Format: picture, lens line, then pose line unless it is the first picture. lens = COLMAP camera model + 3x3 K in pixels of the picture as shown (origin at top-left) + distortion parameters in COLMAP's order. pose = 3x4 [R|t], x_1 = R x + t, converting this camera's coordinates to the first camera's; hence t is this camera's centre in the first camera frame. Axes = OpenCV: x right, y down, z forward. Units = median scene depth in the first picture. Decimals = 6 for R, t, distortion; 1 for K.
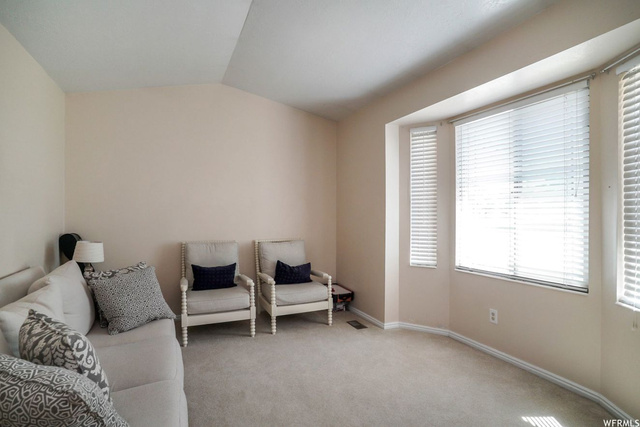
lens RADIAL K [[337.5, 0, 320.8], [0, 337.5, 215.0], [0, 0, 1]] dist [-0.038164, 0.003607]
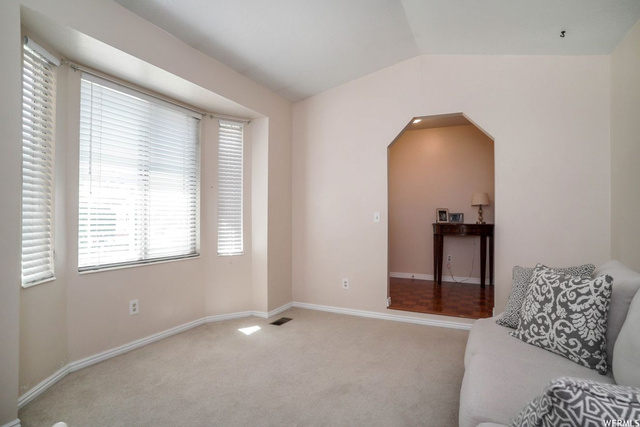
lens RADIAL K [[337.5, 0, 321.0], [0, 337.5, 214.2], [0, 0, 1]] dist [-0.038164, 0.003607]
pose [[-0.652784, 0.009330, 0.757487, -0.554540], [0.002957, 0.999948, -0.009768, 0.049907], [-0.757538, -0.004137, -0.652778, 1.226497]]
